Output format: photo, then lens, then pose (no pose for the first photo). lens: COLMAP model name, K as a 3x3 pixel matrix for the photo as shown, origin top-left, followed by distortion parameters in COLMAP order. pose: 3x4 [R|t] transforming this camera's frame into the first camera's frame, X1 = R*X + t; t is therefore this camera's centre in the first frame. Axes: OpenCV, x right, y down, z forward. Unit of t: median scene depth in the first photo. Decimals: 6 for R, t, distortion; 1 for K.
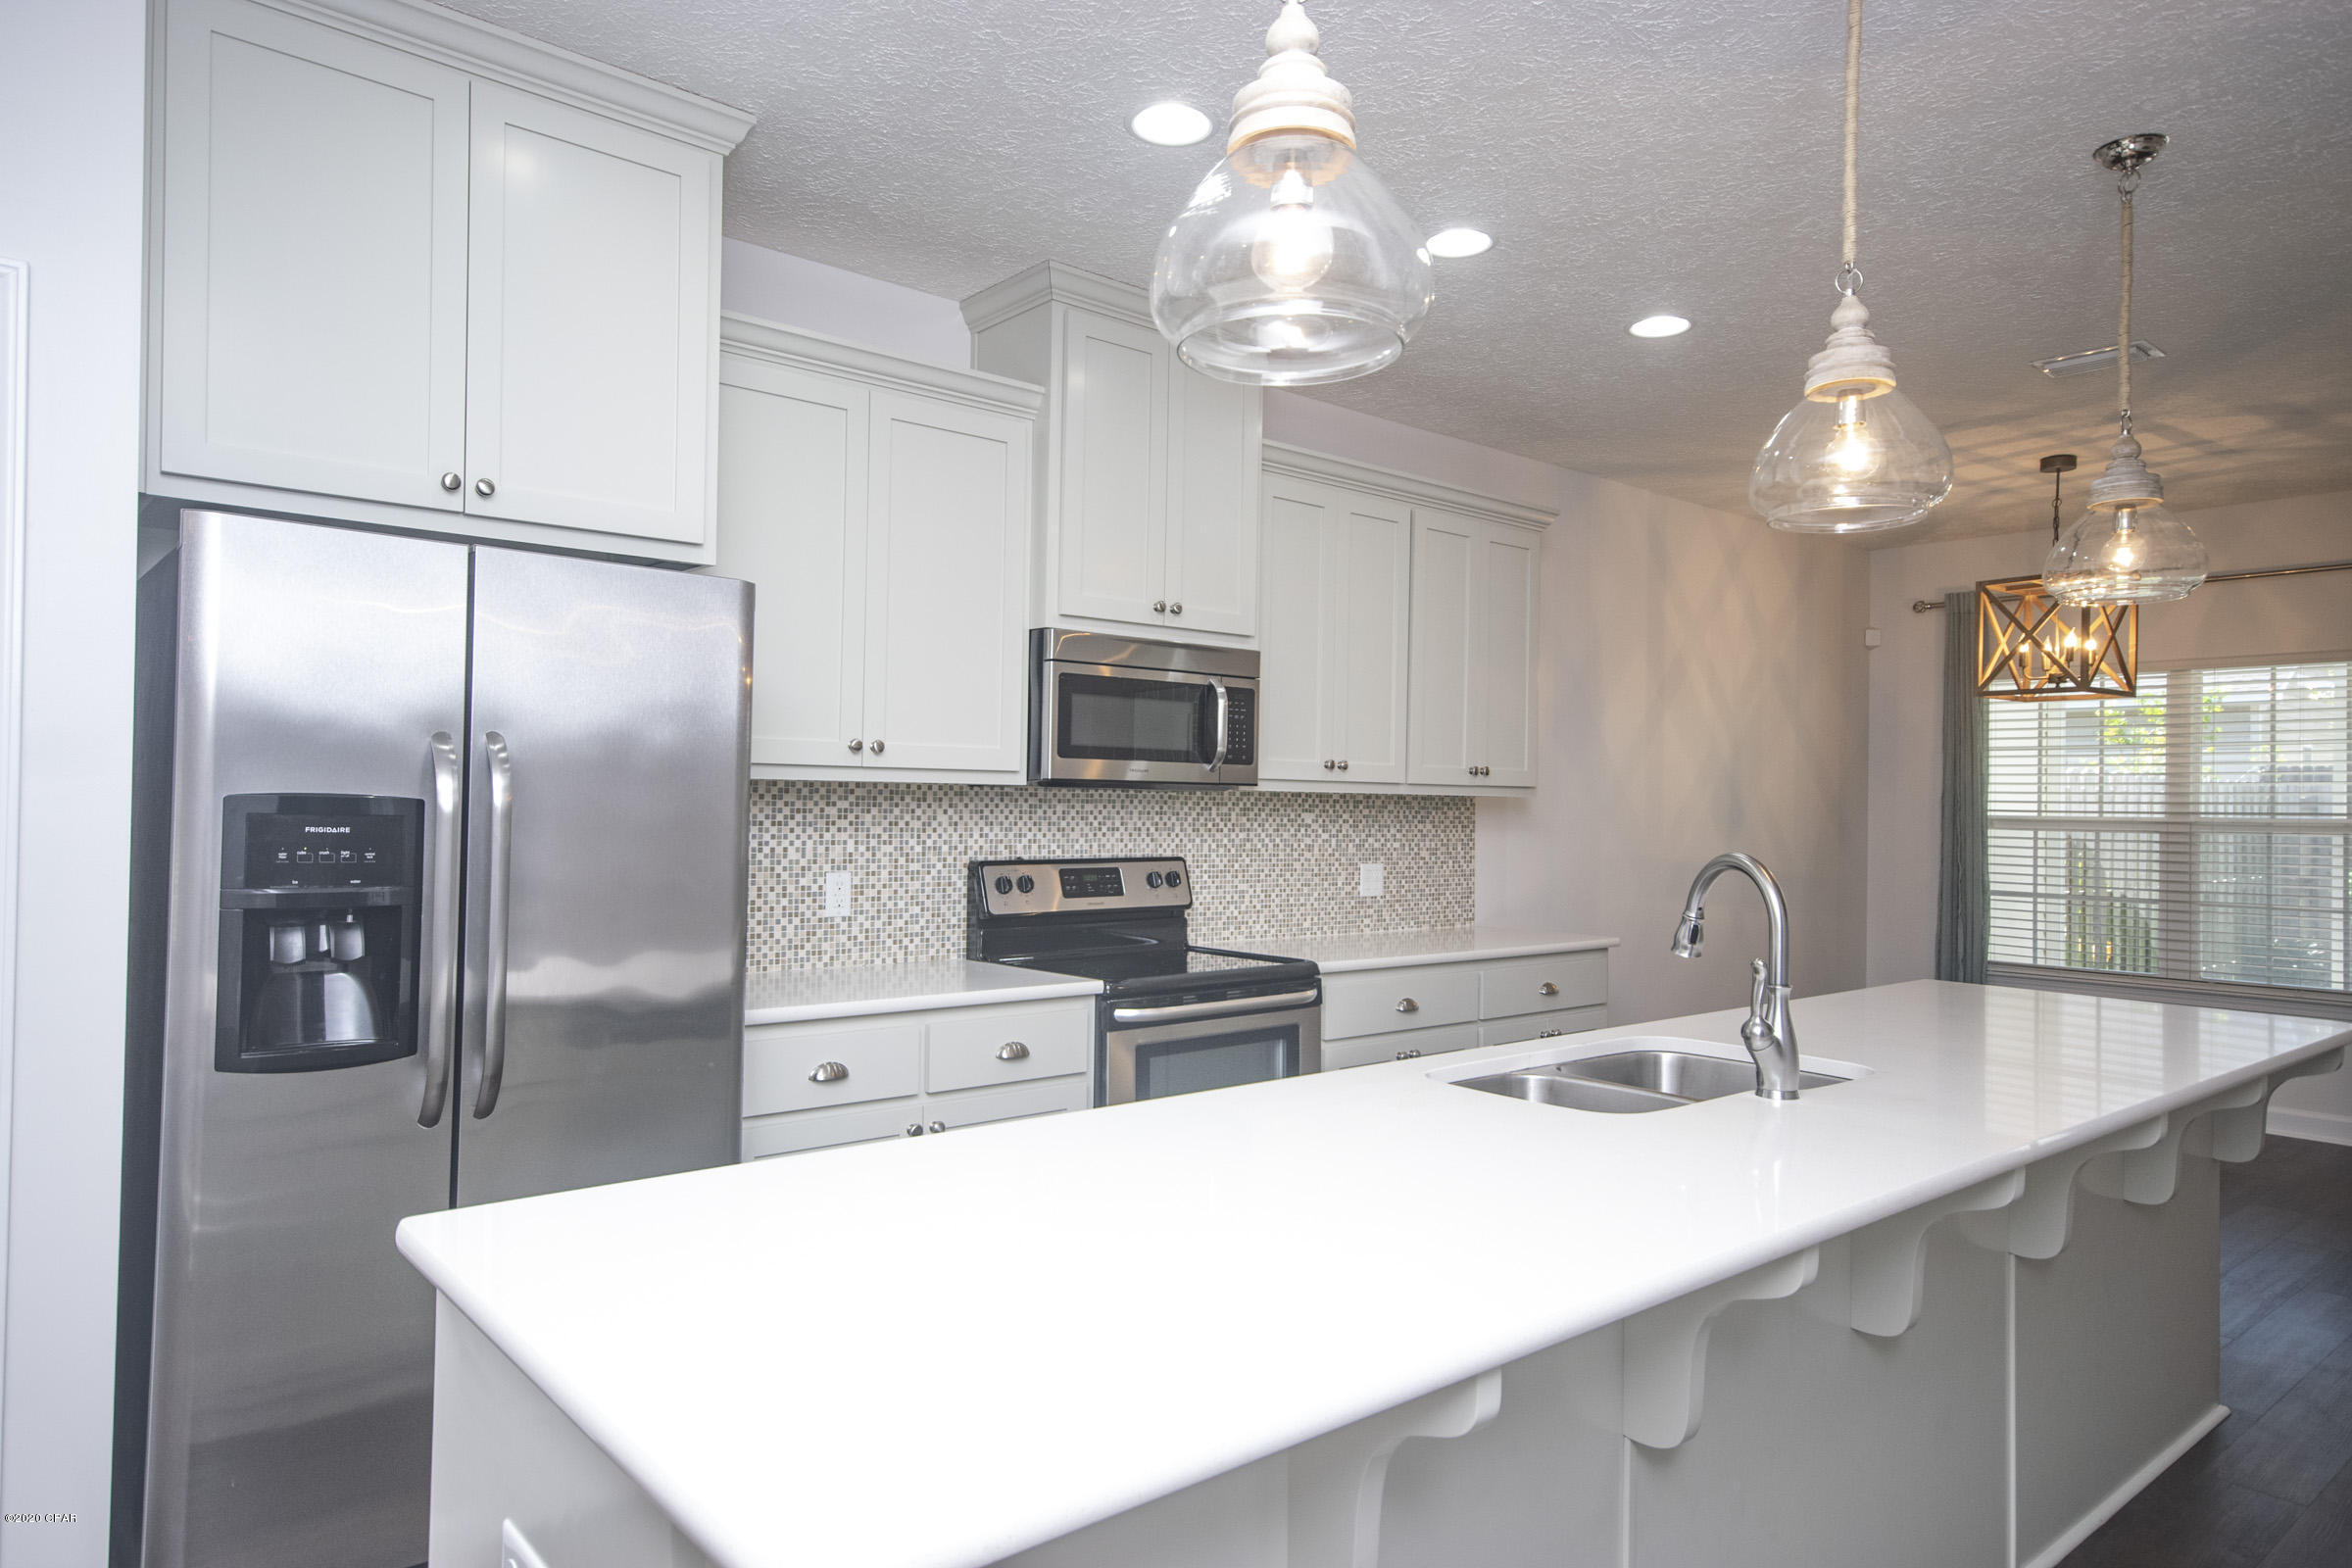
lens RADIAL K [[1453.5, 0, 1167.7], [0, 1453.5, 791.3], [0, 0, 1]] dist [-0.003024, 0.033176]
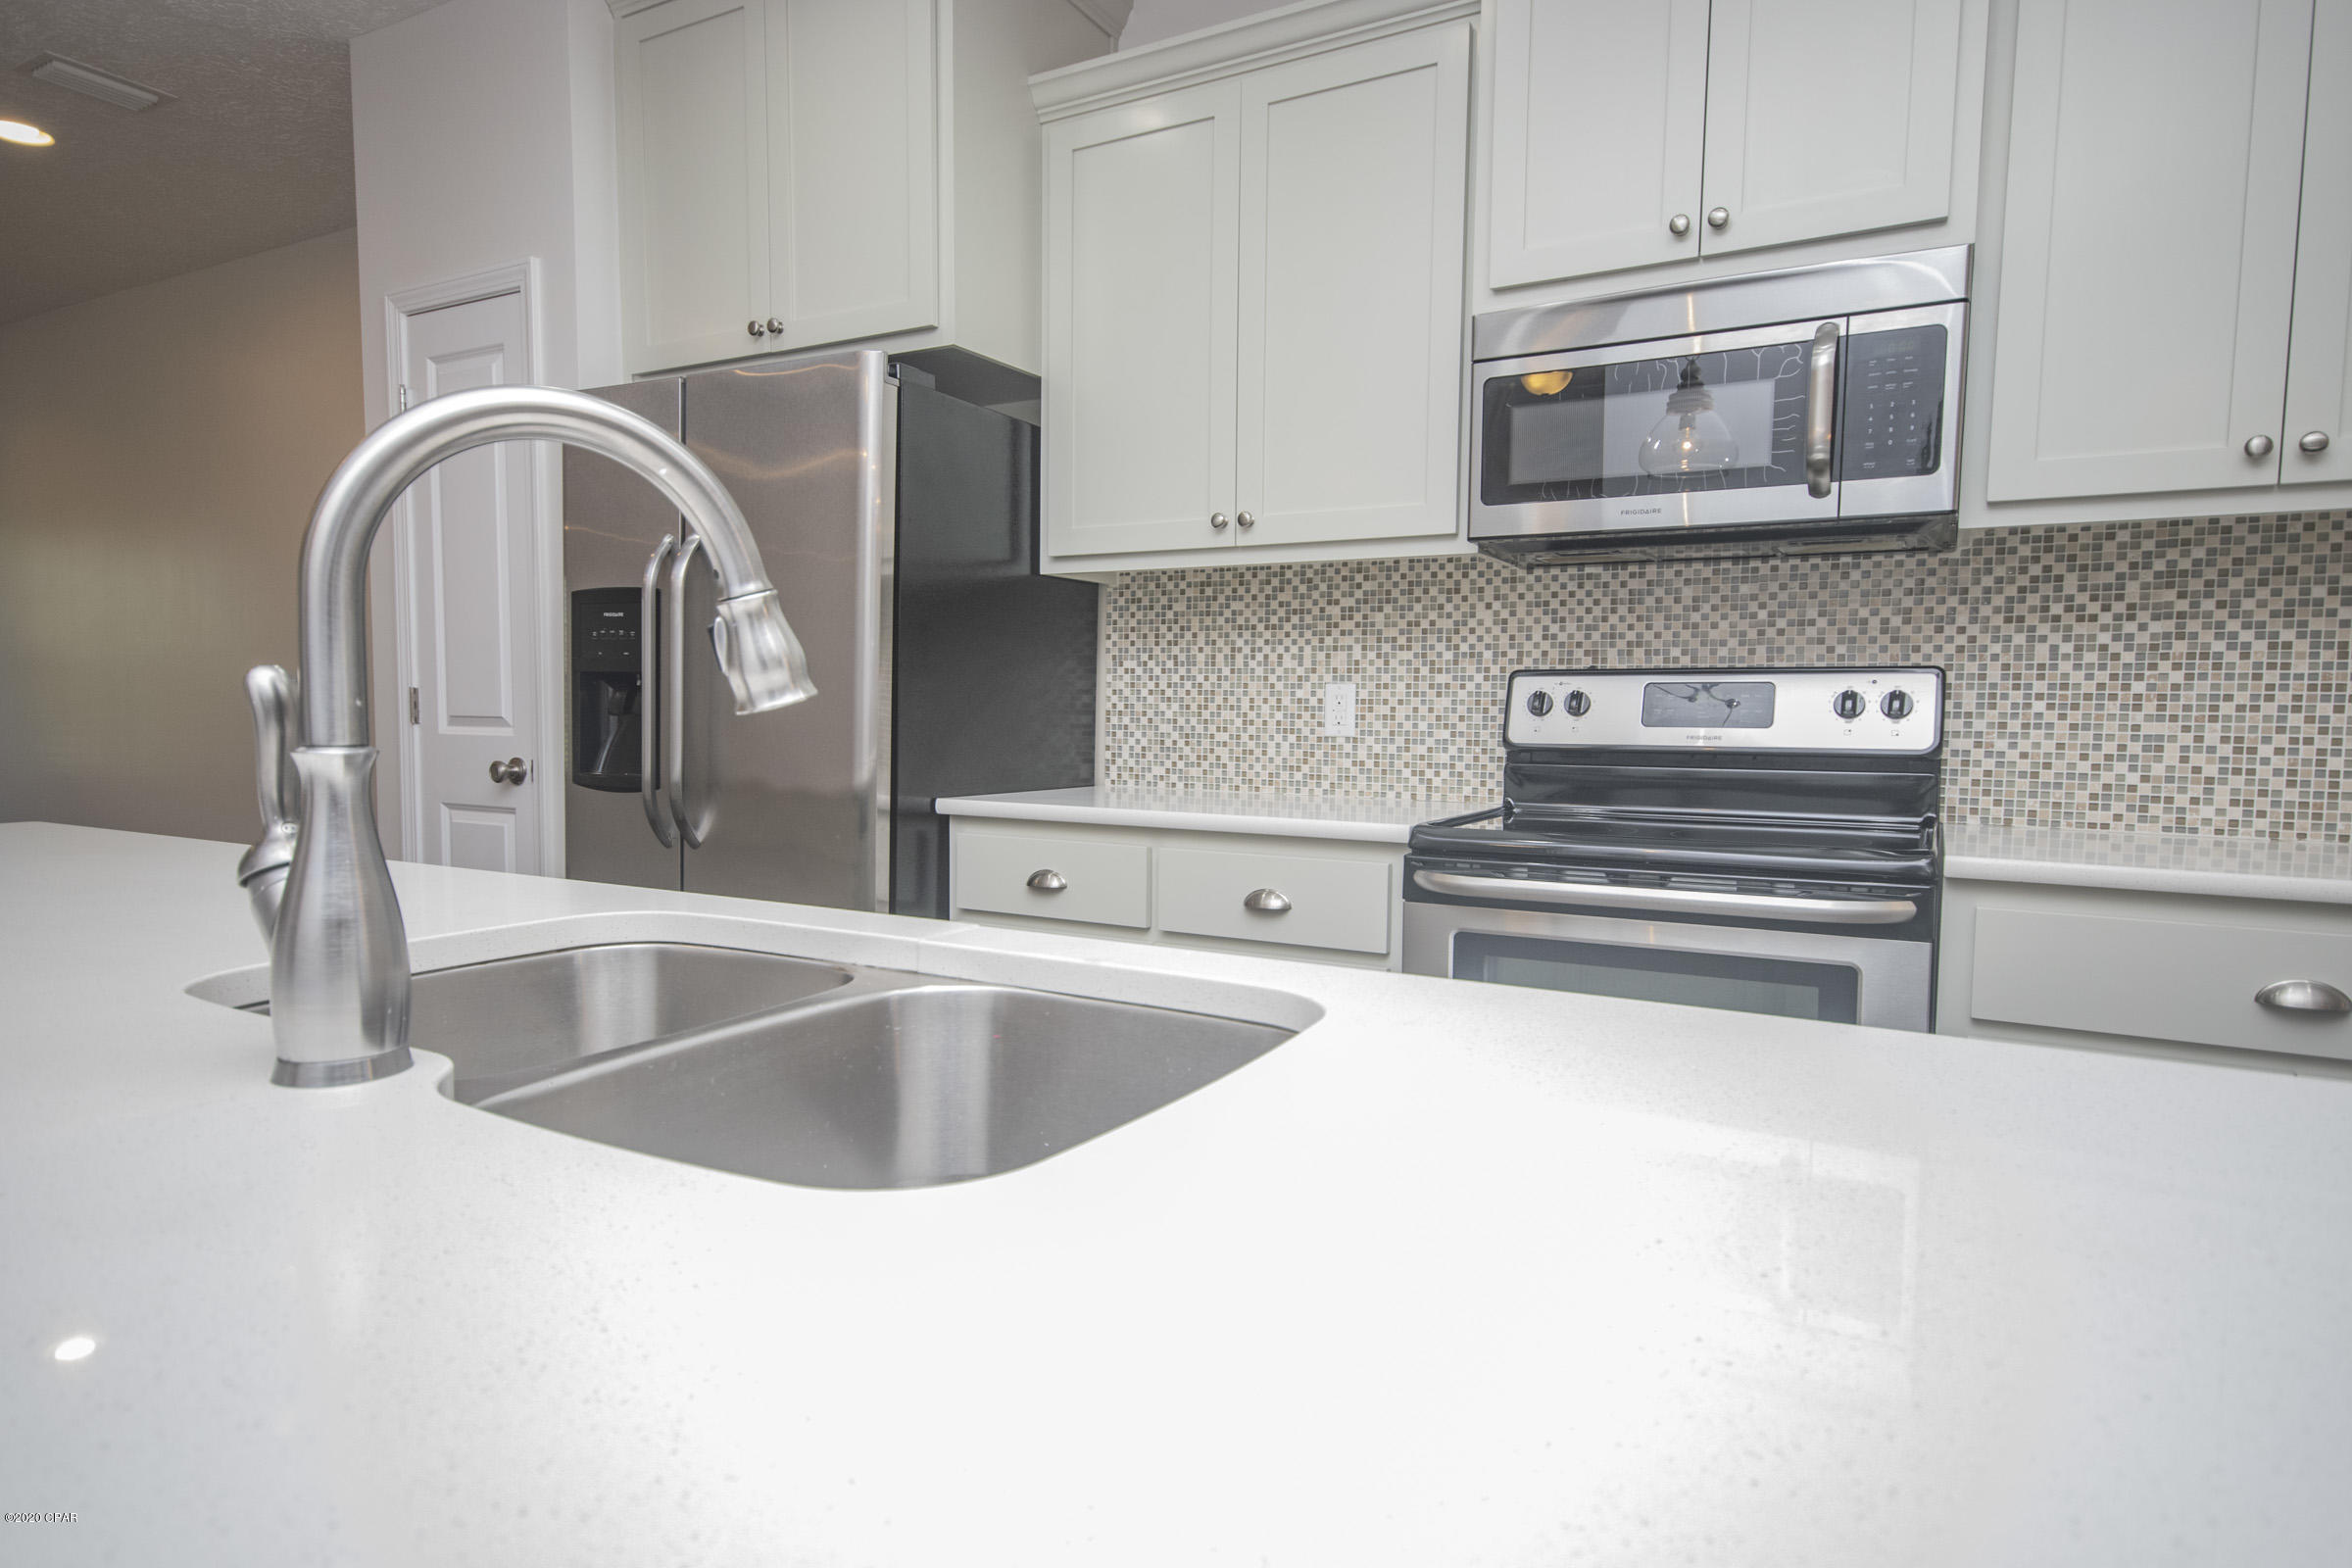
lens RADIAL K [[1339.3, 0, 1176.0], [0, 1339.3, 784.0], [0, 0, 1]] dist [-0.000089, 0.022399]
pose [[0.340506, 0.046029, -0.939115, 0.459599], [0.005606, 0.998684, 0.050981, 0.071950], [0.940226, -0.022624, 0.339800, 0.630955]]
